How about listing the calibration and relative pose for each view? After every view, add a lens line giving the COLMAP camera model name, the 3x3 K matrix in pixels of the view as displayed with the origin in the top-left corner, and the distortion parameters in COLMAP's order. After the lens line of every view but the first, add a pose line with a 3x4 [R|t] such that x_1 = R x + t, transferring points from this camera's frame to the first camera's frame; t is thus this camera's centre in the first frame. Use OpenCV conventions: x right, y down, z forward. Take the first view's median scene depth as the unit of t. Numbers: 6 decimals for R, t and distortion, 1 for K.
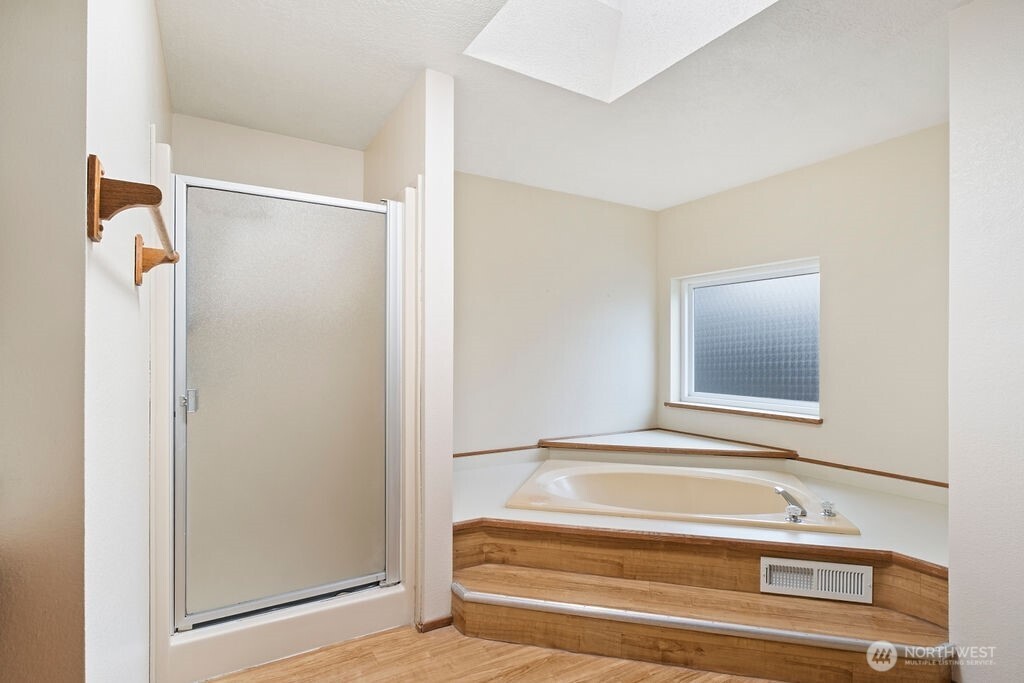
lens RADIAL K [[509.7, 0, 507.3], [0, 509.7, 348.8], [0, 0, 1]] dist [-0.004887, -0.000113]
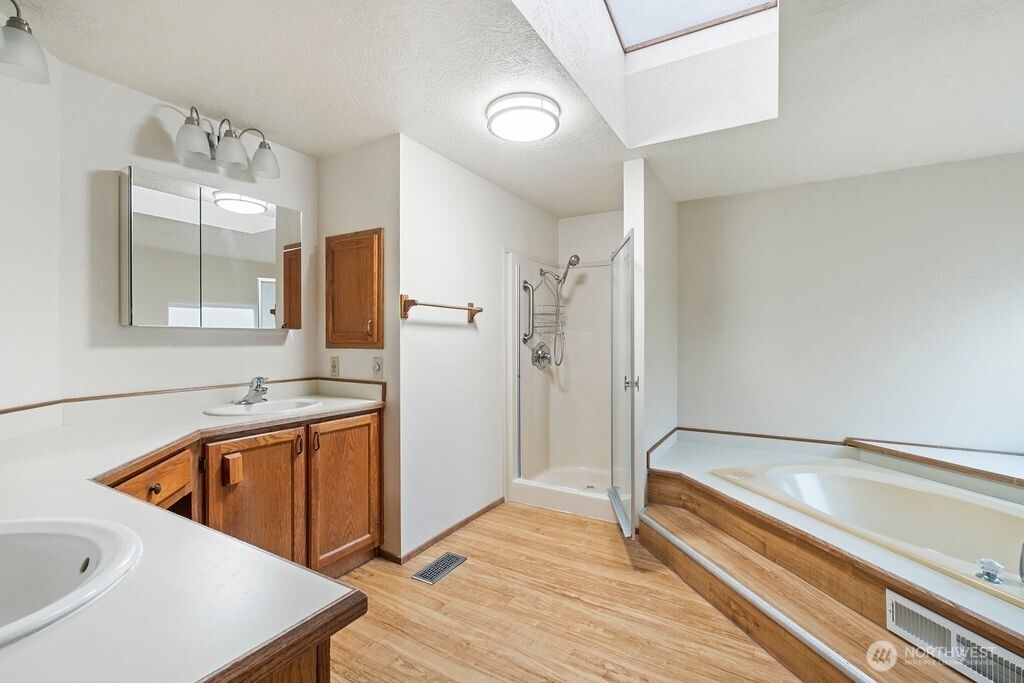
lens RADIAL K [[435.5, 0, 515.7], [0, 435.5, 340.1], [0, 0, 1]] dist [-0.003518, 0.002168]
pose [[0.485519, -0.003292, -0.874220, 0.826573], [0.011157, 0.999935, 0.002431, -0.026770], [0.874155, -0.010934, 0.485524, 0.082648]]
